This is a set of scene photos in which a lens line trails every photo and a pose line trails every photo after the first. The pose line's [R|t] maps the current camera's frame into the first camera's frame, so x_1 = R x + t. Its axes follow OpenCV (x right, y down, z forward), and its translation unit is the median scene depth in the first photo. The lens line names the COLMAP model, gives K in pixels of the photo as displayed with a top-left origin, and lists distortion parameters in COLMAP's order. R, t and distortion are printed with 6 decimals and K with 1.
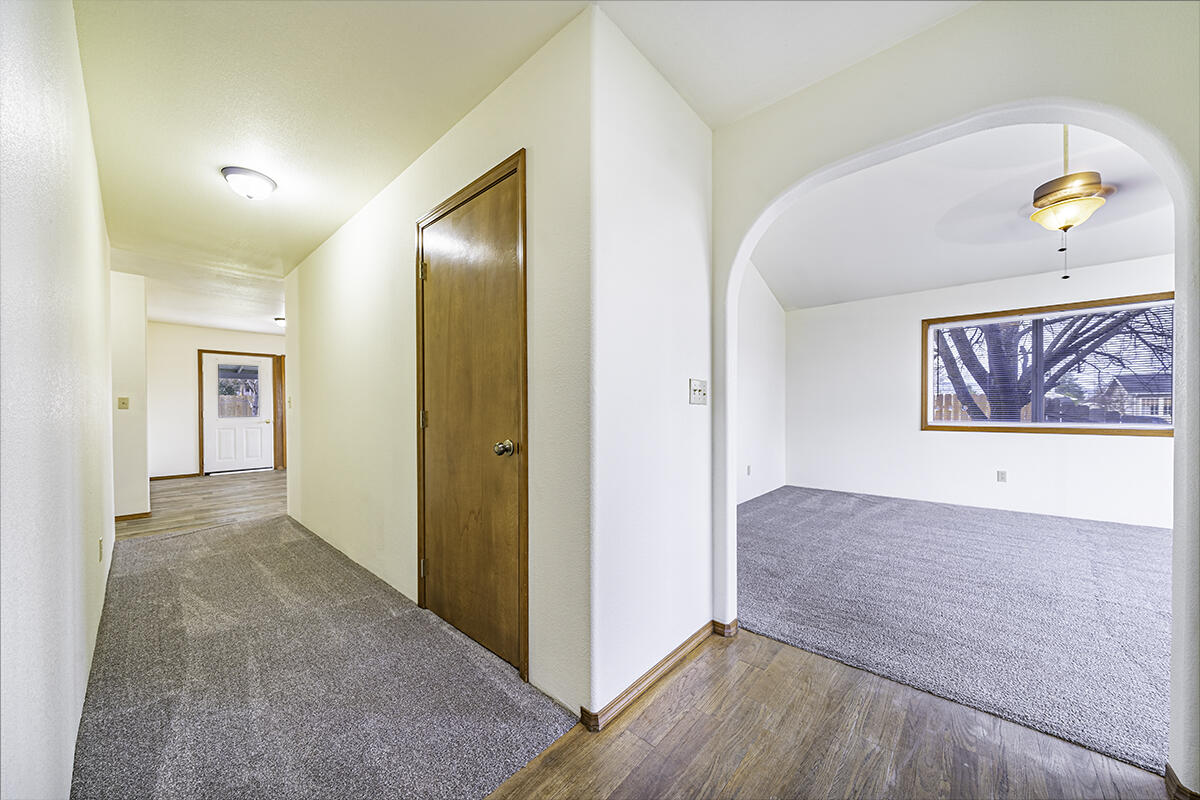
lens RADIAL K [[420.1, 0, 594.2], [0, 420.1, 406.7], [0, 0, 1]] dist [0.000713, 0.000025]
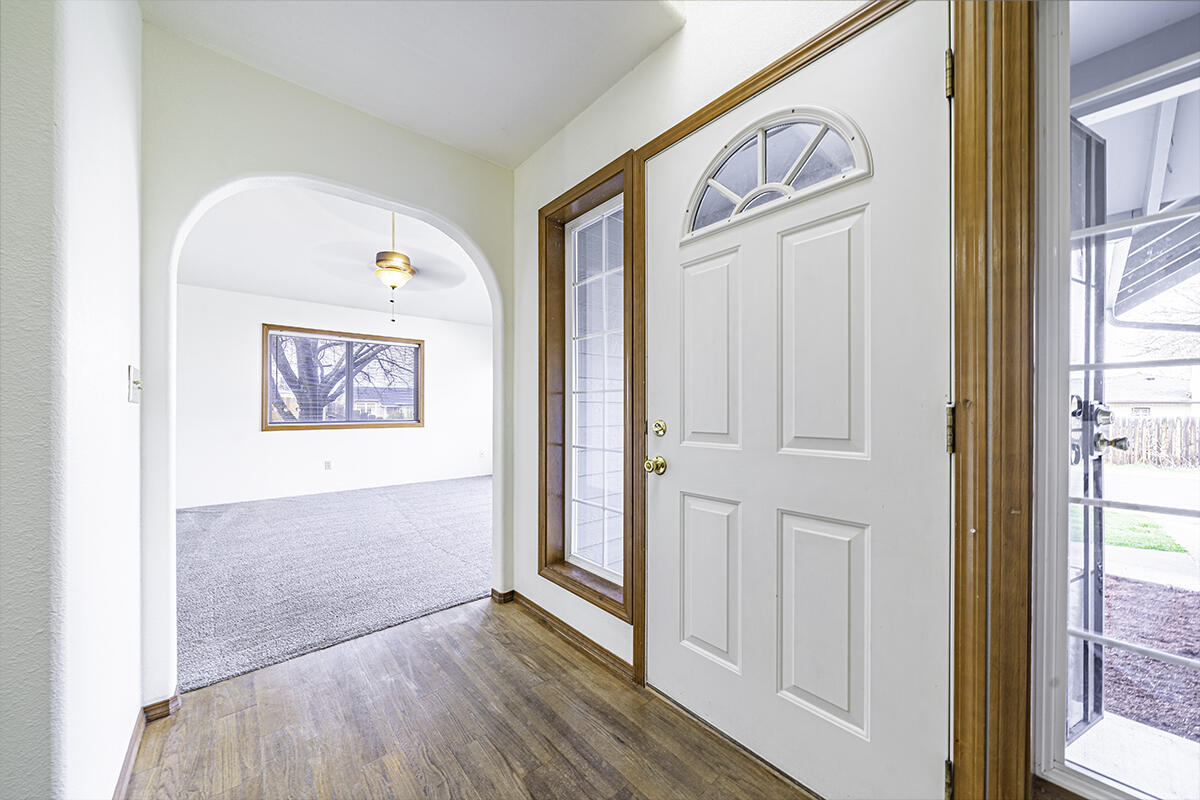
lens RADIAL K [[420.1, 0, 592.9], [0, 420.1, 408.2], [0, 0, 1]] dist [0.000713, 0.000025]
pose [[0.134602, 0.005466, 0.990885, -0.309150], [-0.007136, 0.999964, -0.004547, -0.002357], [-0.990874, -0.006459, 0.134636, 0.142392]]
